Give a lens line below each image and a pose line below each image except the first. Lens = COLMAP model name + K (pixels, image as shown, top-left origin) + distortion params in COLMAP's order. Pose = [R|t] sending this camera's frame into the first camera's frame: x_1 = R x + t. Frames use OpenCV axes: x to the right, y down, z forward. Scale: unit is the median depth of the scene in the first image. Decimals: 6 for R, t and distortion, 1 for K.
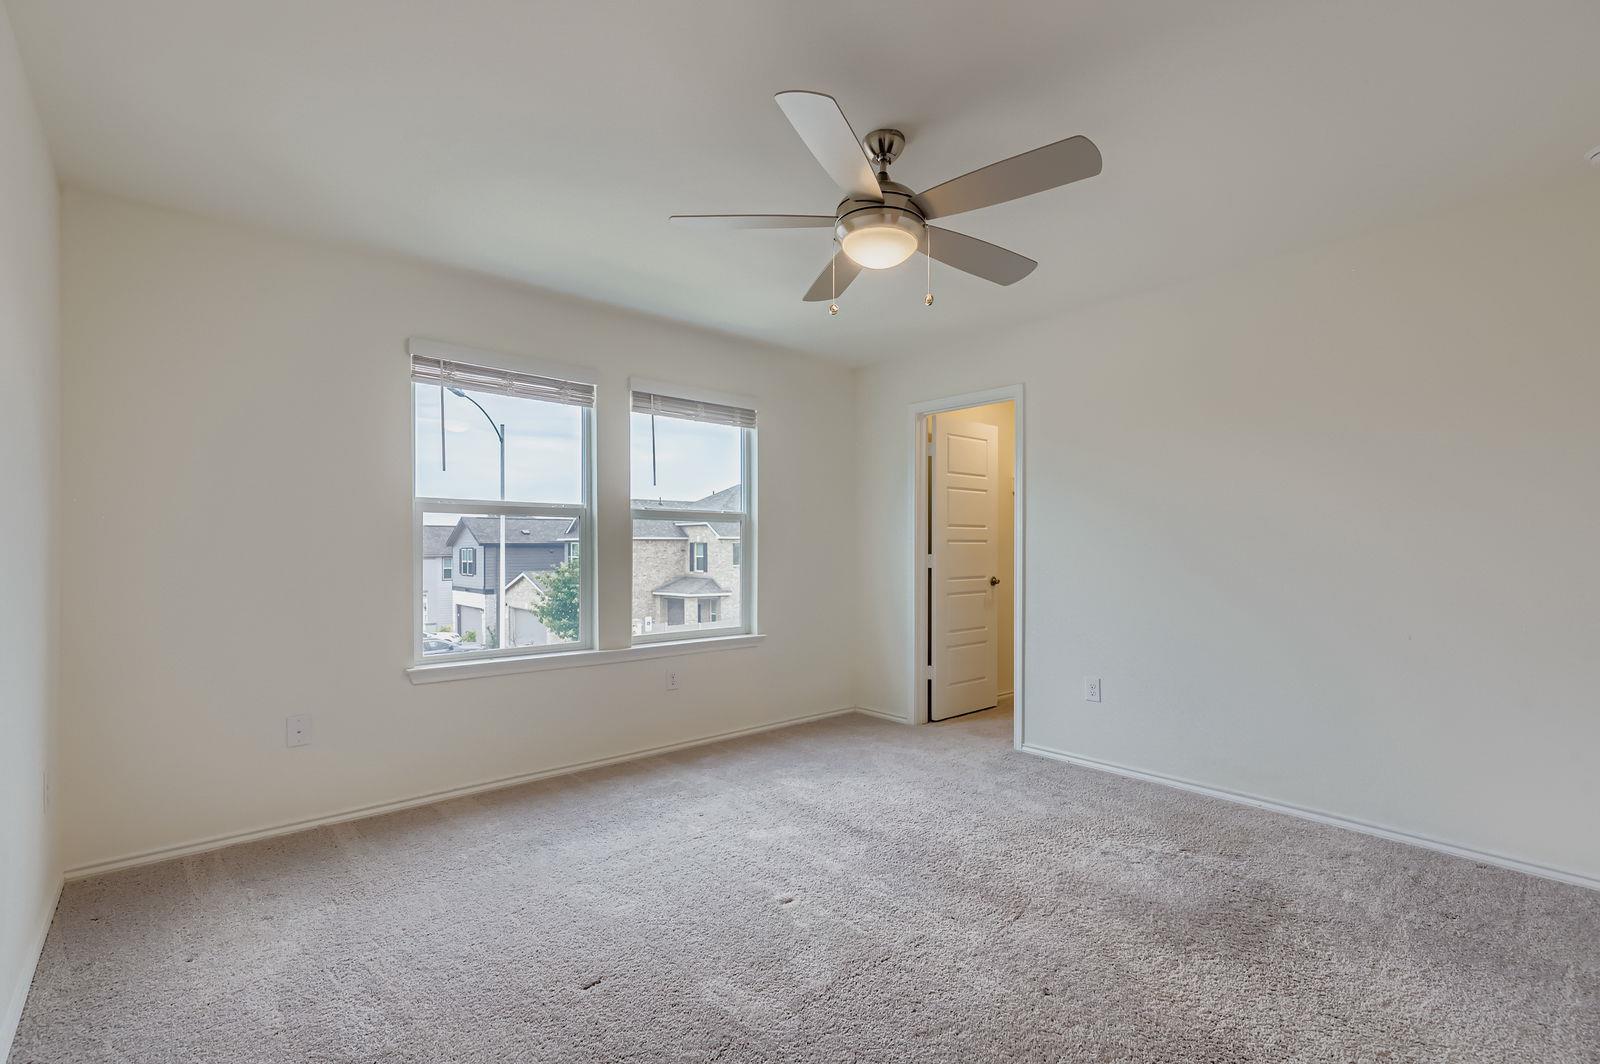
lens RADIAL K [[726.1, 0, 788.4], [0, 726.1, 547.3], [0, 0, 1]] dist [-0.000319, -0.000554]
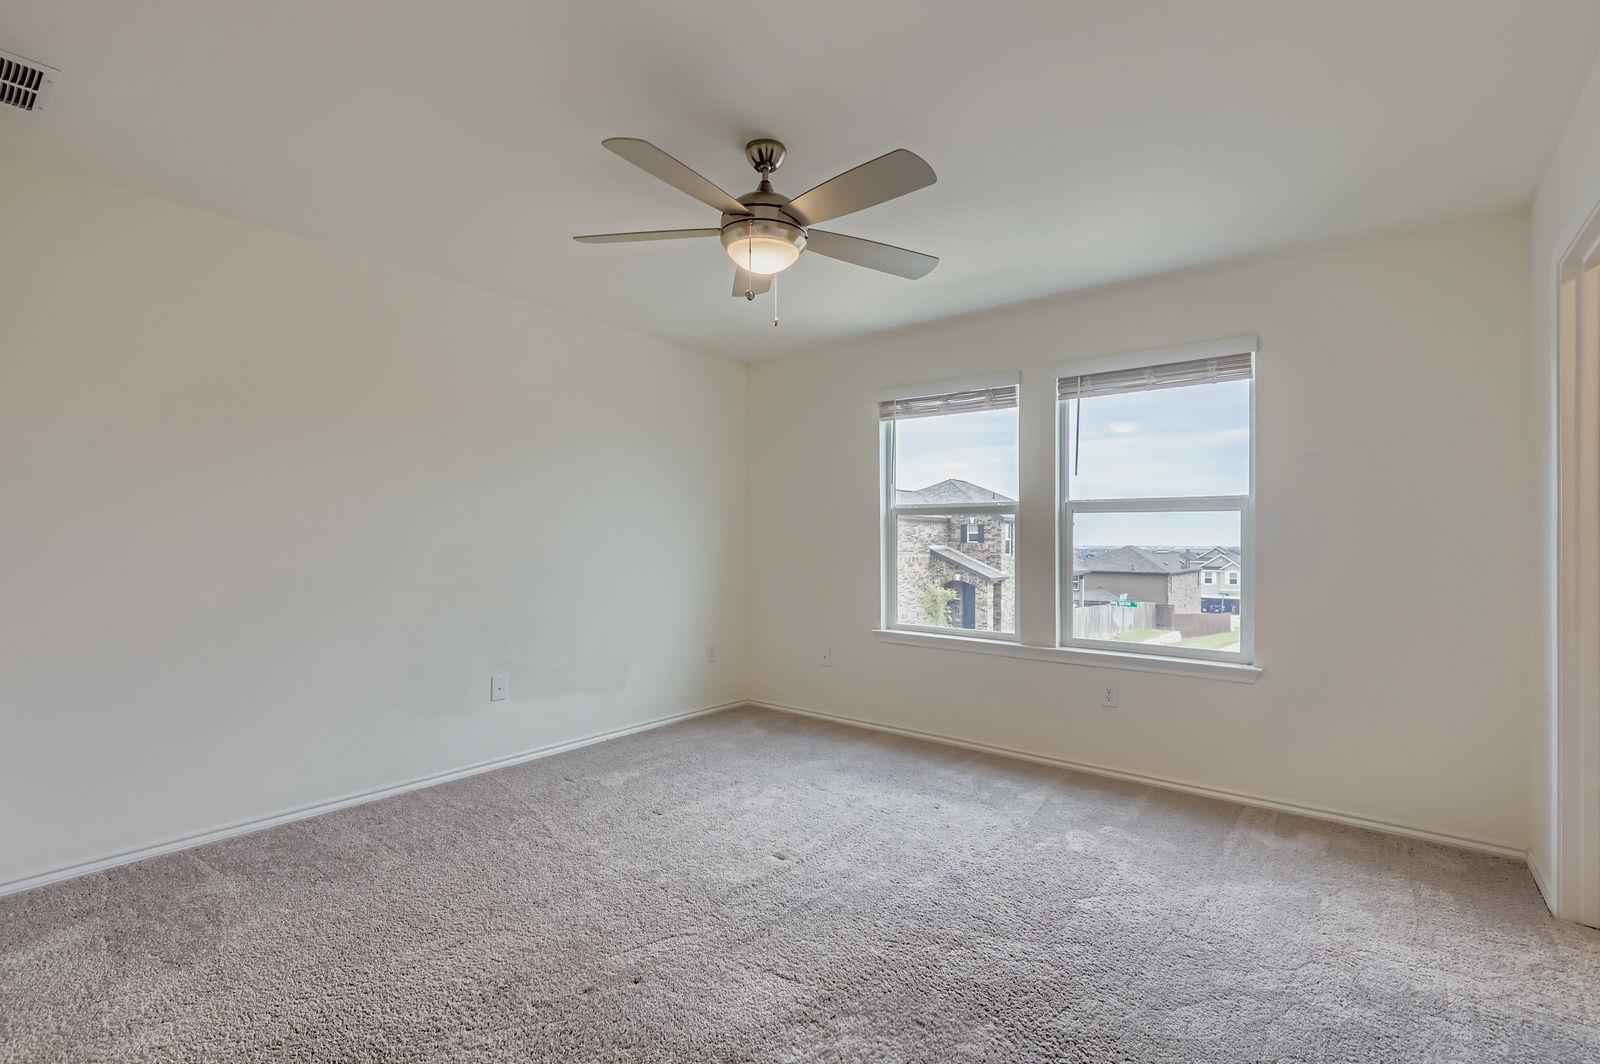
lens RADIAL K [[726.1, 0, 788.4], [0, 726.1, 547.3], [0, 0, 1]] dist [-0.000319, -0.000554]
pose [[0.170541, 0.010177, -0.985298, 0.684878], [-0.012468, 0.999889, 0.008170, 0.002145], [0.985272, 0.010891, 0.170649, 0.506392]]
